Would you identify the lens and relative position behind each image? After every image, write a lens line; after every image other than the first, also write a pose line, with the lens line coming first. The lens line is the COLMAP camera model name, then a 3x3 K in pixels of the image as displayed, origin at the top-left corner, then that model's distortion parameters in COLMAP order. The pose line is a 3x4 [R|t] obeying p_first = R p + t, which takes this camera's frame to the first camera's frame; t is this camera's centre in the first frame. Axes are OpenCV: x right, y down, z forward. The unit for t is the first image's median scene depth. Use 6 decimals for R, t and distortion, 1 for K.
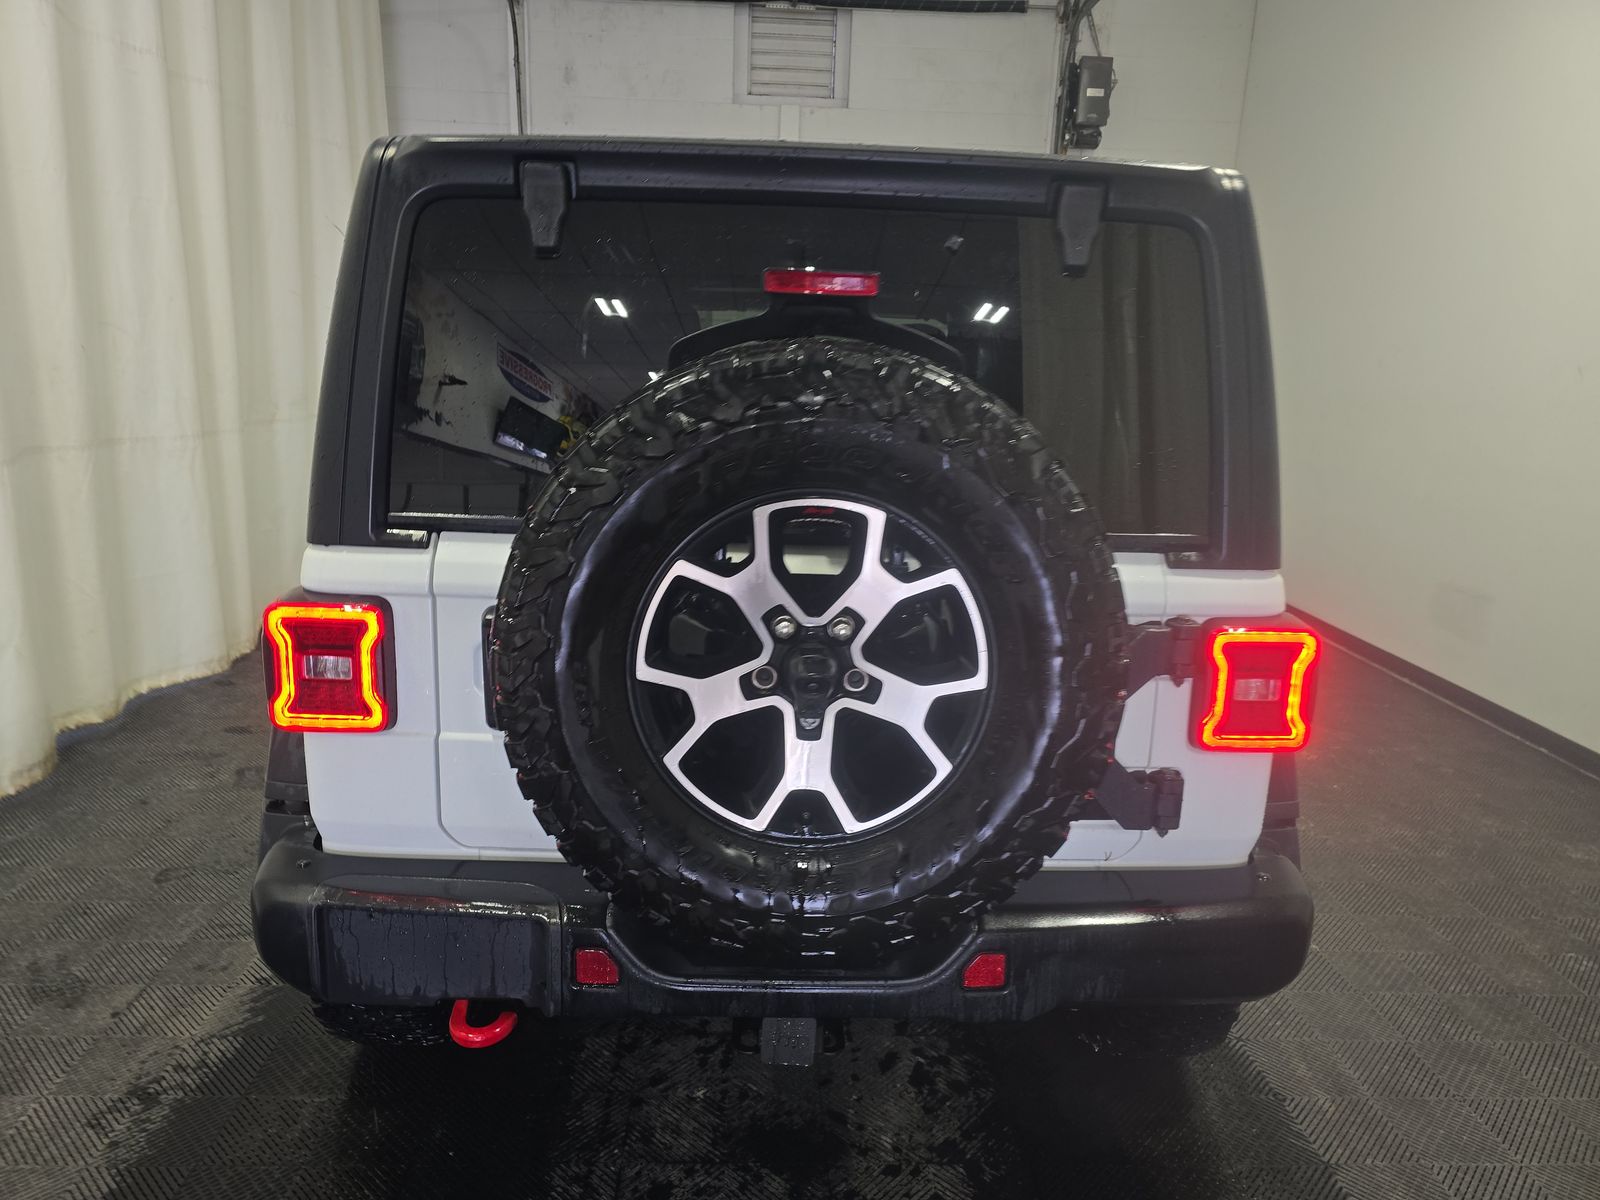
lens RADIAL K [[1117.7, 0, 800.0], [0, 1117.7, 600.0], [0, 0, 1]] dist [0.054759, -0.052857]
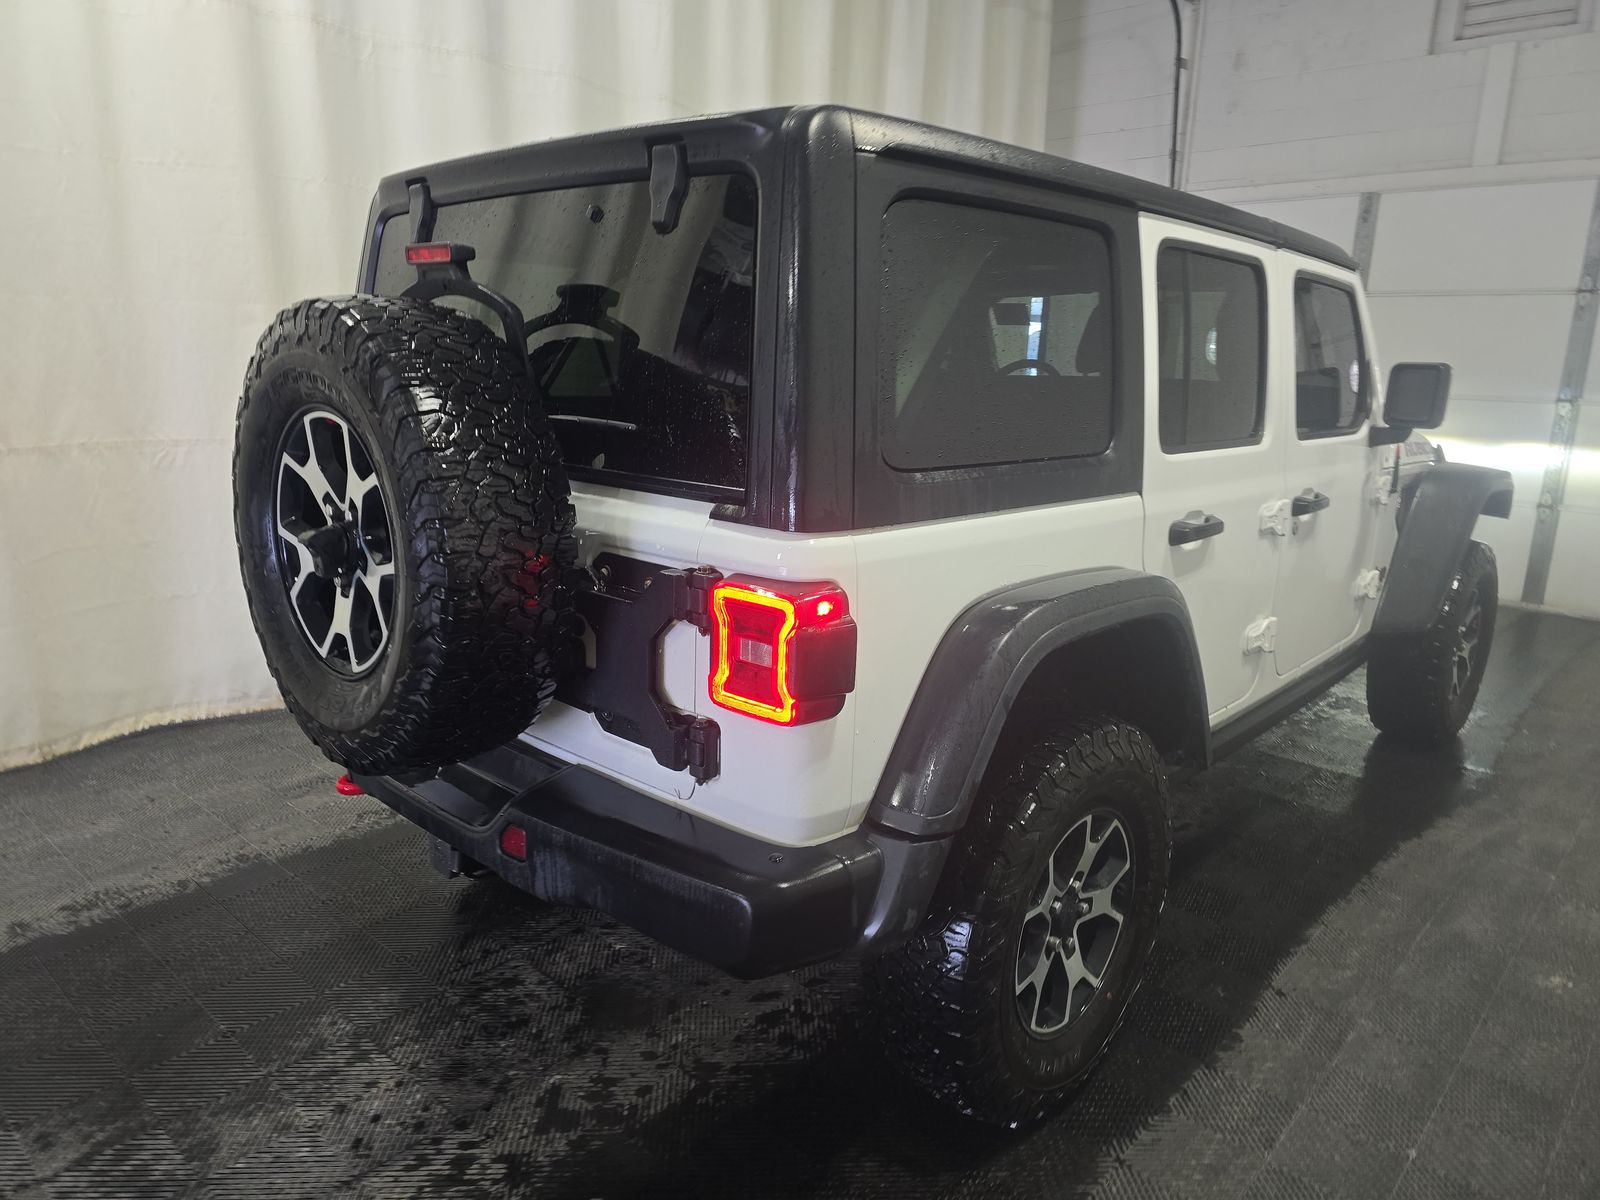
lens RADIAL K [[1117.7, 0, 800.0], [0, 1117.7, 600.0], [0, 0, 1]] dist [0.054759, -0.052857]
pose [[0.689764, 0.141023, -0.710168, 1.080216], [-0.150379, 0.987363, 0.050009, -0.017218], [0.708246, 0.072300, 0.702254, 0.351213]]
